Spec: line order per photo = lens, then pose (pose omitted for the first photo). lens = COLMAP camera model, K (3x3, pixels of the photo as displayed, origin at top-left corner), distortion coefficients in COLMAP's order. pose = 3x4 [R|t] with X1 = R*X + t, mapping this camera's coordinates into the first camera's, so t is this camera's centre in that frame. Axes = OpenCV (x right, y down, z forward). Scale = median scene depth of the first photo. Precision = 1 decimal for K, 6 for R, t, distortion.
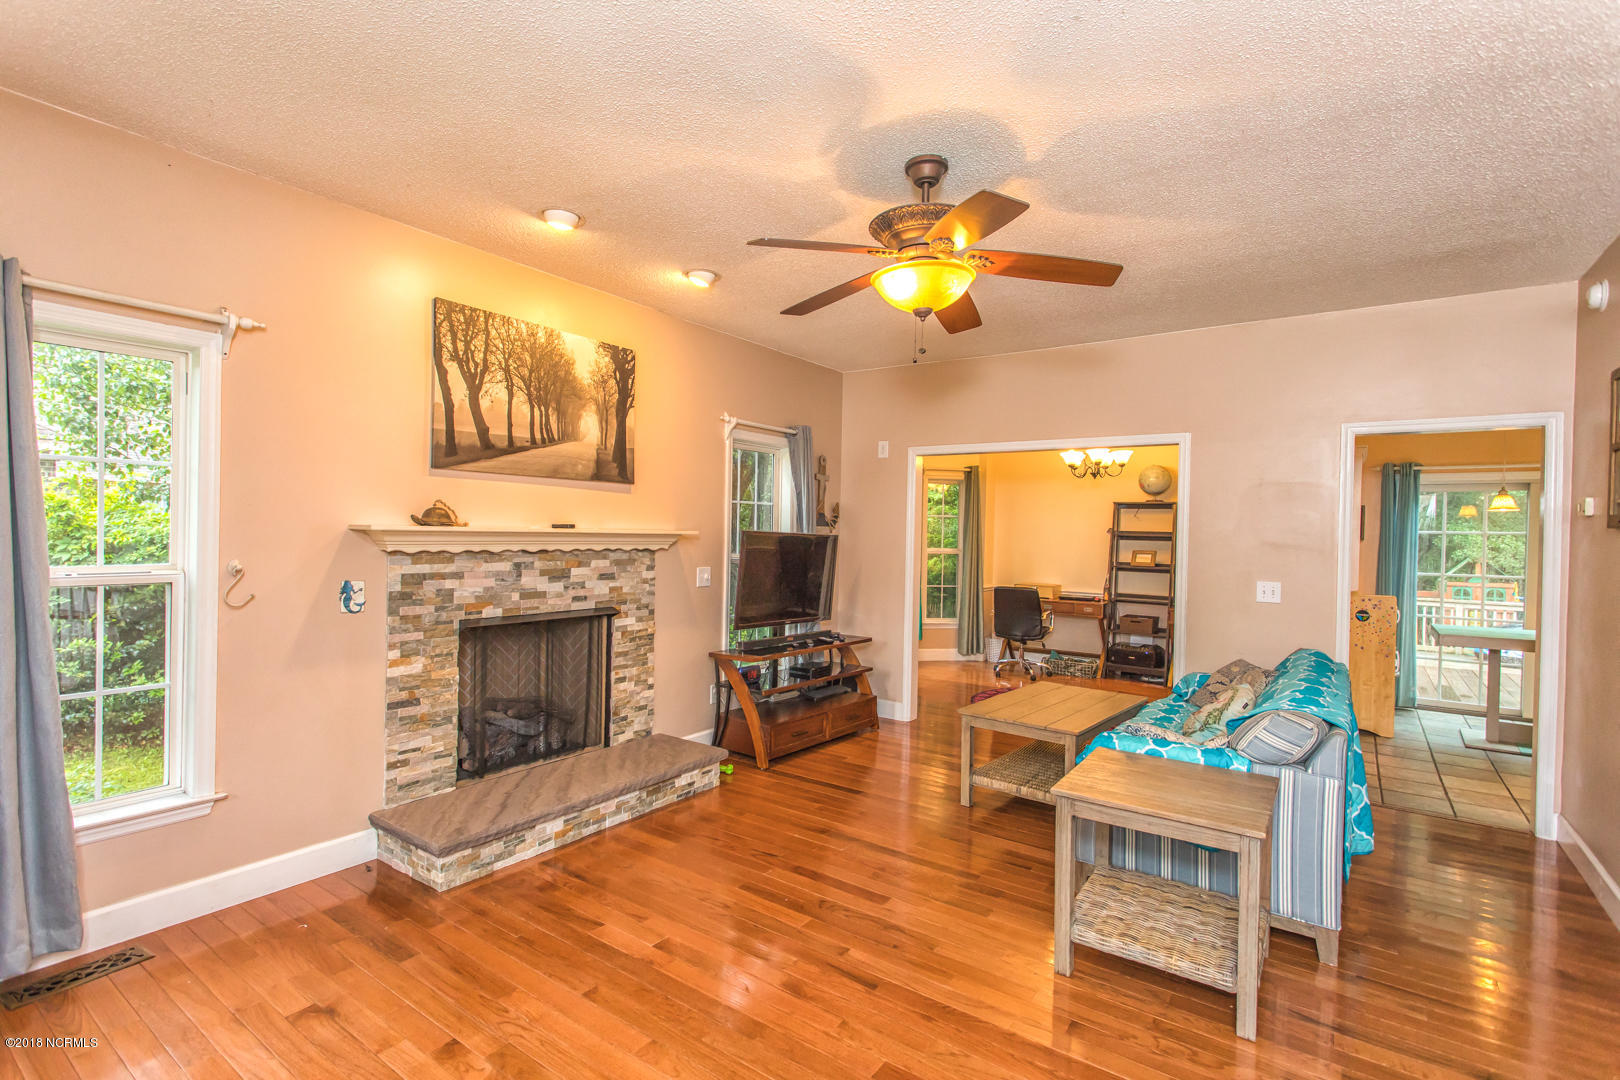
lens RADIAL K [[761.0, 0, 802.9], [0, 761.0, 538.7], [0, 0, 1]] dist [0.004967, 0.000760]
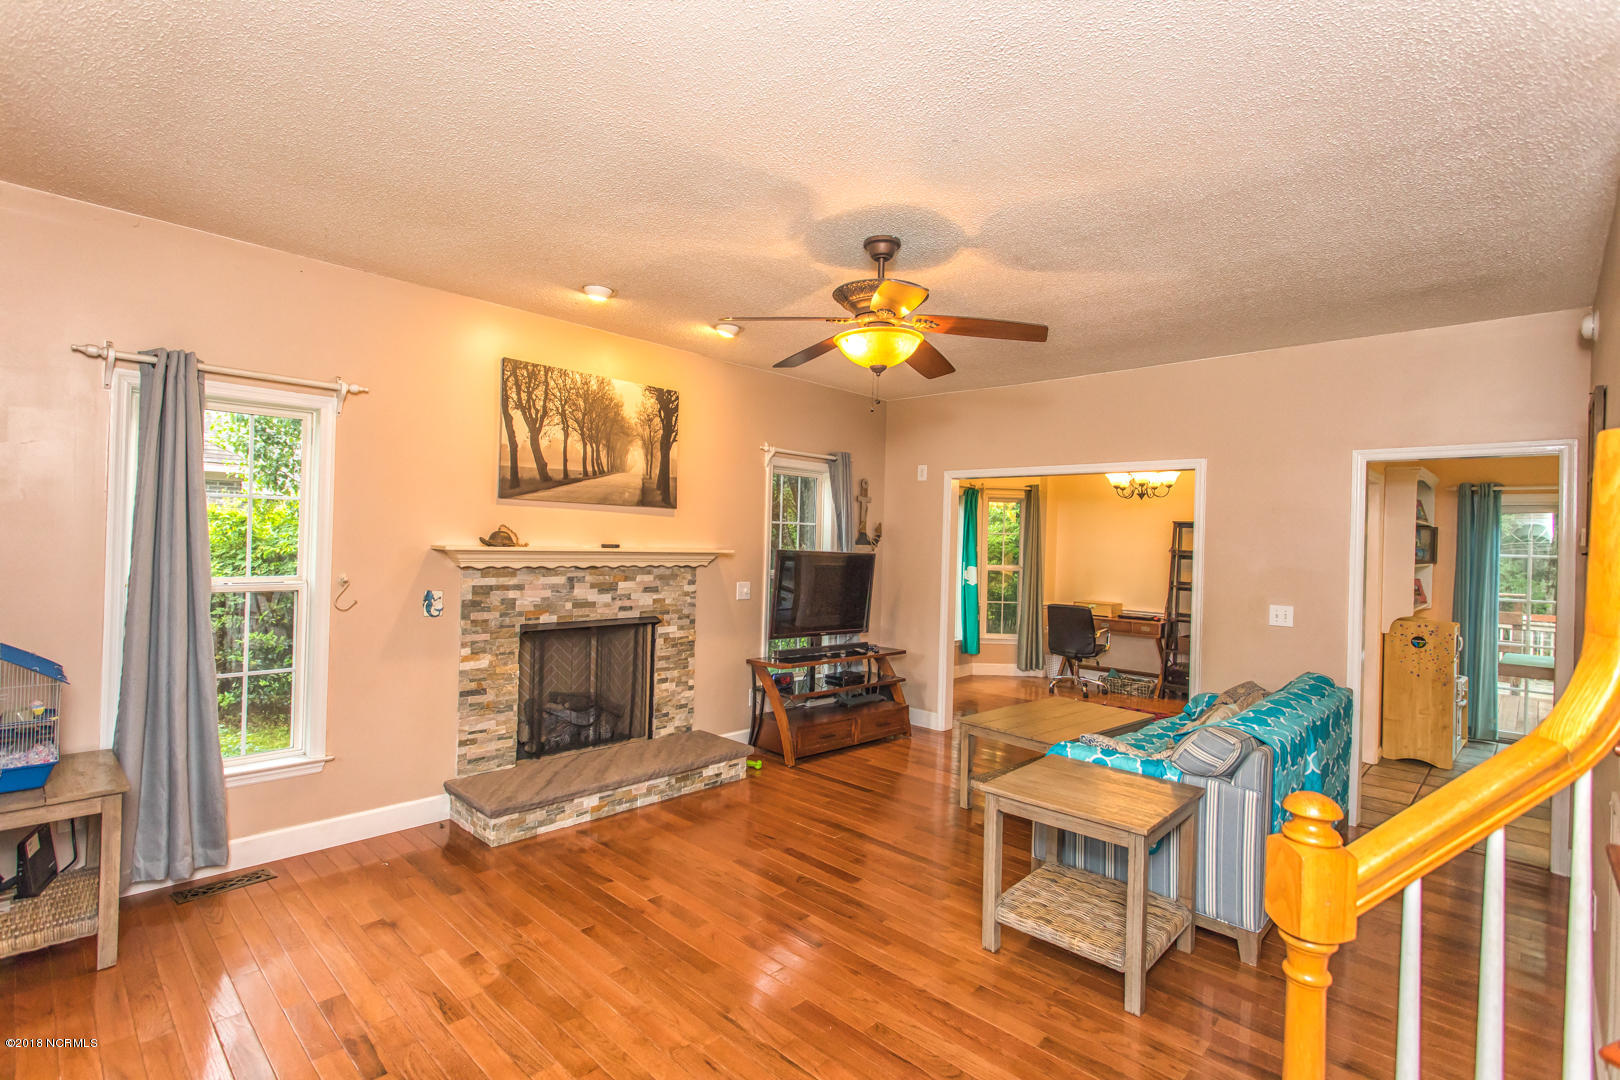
lens RADIAL K [[761.0, 0, 802.9], [0, 761.0, 538.7], [0, 0, 1]] dist [0.004967, 0.000760]
pose [[0.989449, 0.007292, -0.144696, 0.149232], [-0.009366, 0.999863, -0.013657, -0.014772], [0.144577, 0.014869, 0.989382, -0.112187]]
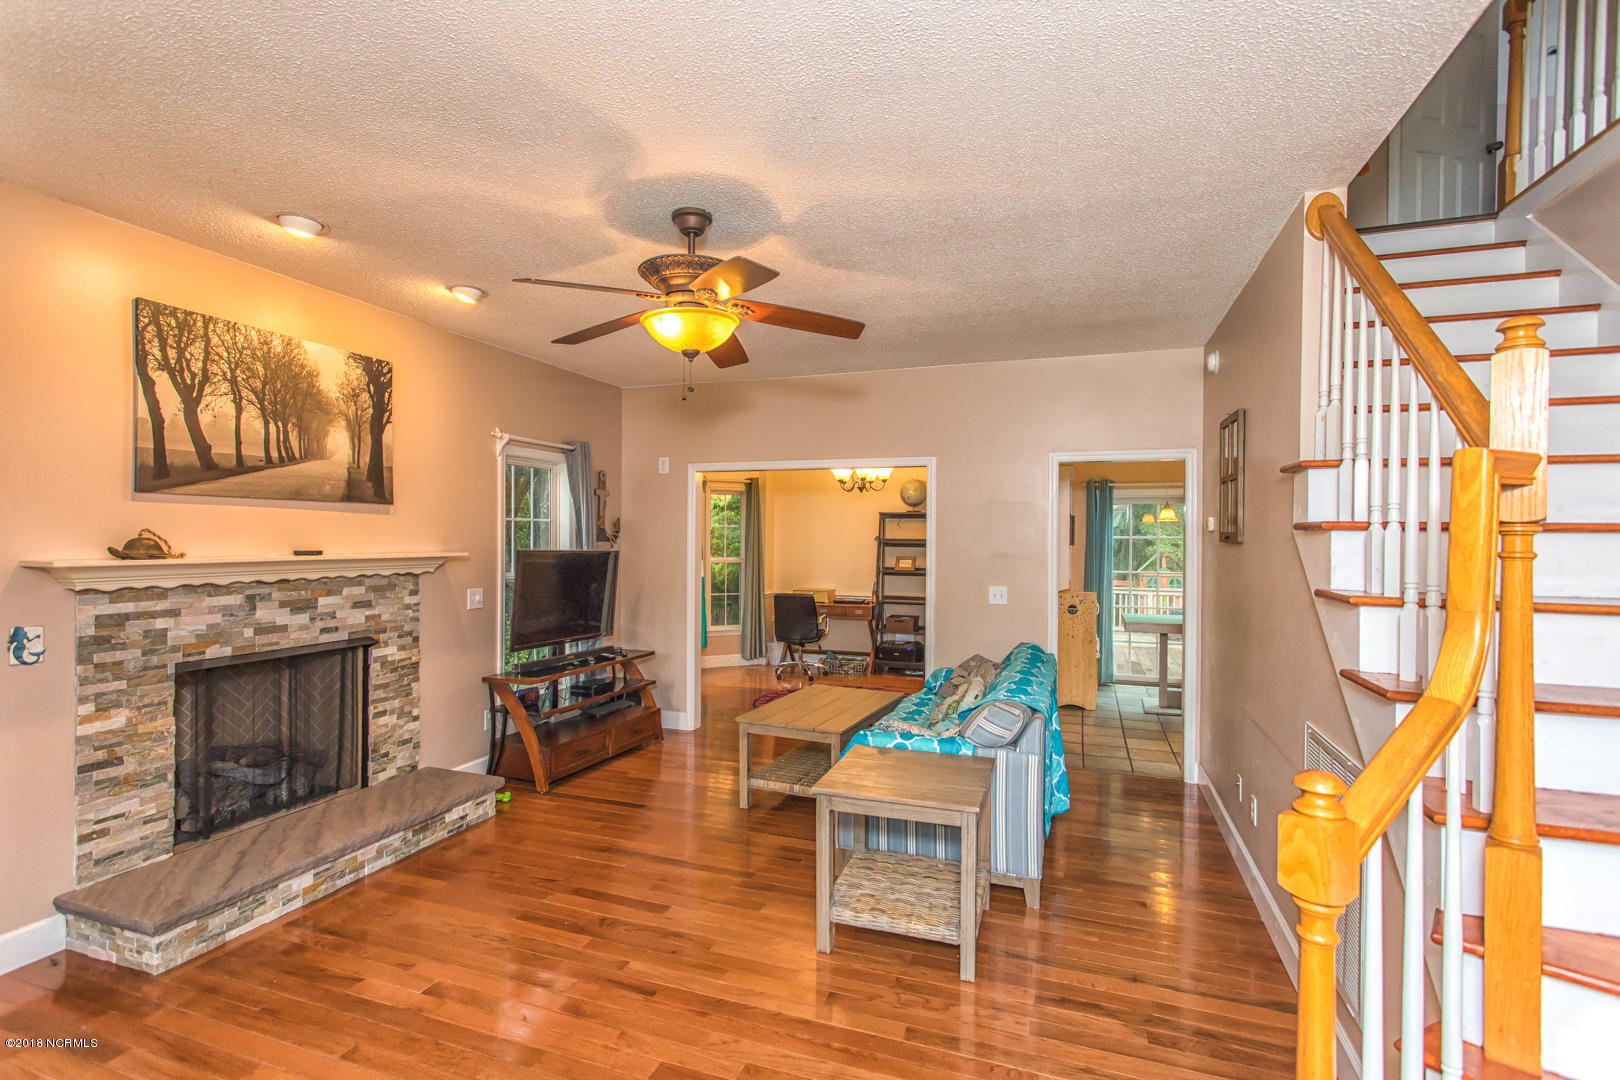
lens RADIAL K [[761.0, 0, 802.9], [0, 761.0, 538.7], [0, 0, 1]] dist [0.004967, 0.000760]
pose [[0.962457, -0.015152, 0.271010, 0.010979], [0.015849, 0.999874, -0.000382, -0.024189], [-0.270970, 0.004663, 0.962577, -0.047502]]
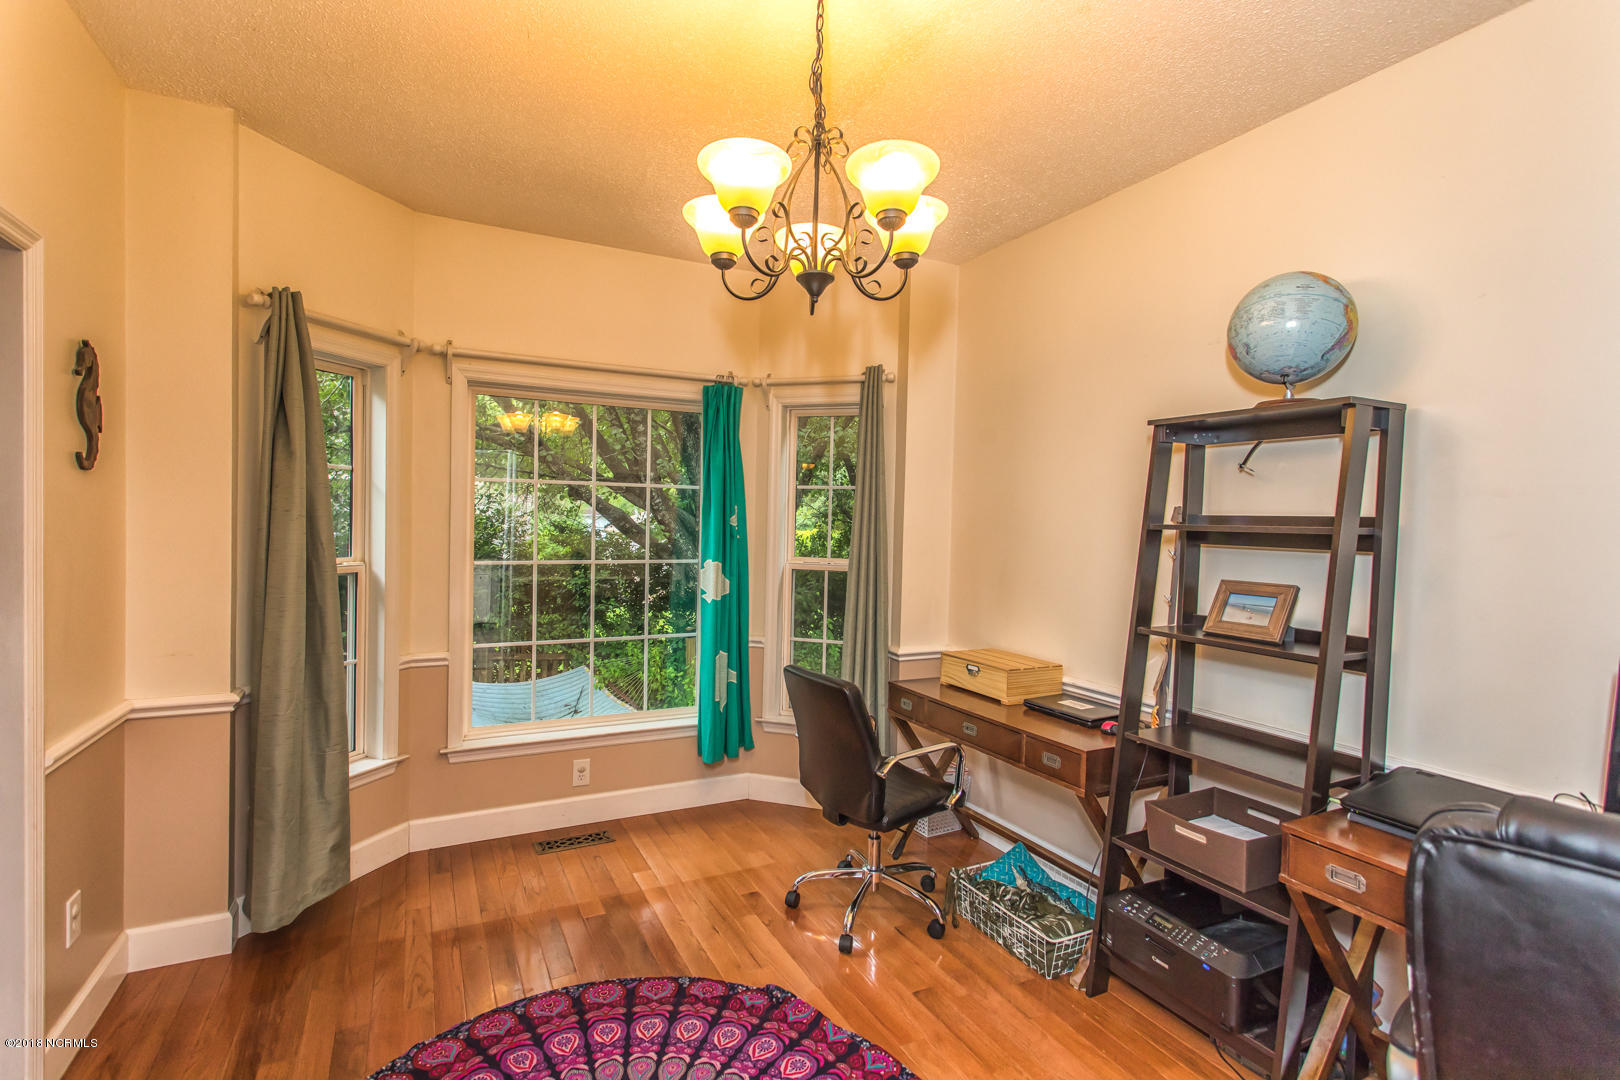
lens RADIAL K [[761.0, 0, 802.9], [0, 761.0, 538.7], [0, 0, 1]] dist [0.004967, 0.000760]
pose [[0.888226, 0.011859, -0.459253, 0.869704], [-0.009874, 0.999929, 0.006724, -0.002295], [0.459300, -0.001438, 0.888280, 1.353015]]
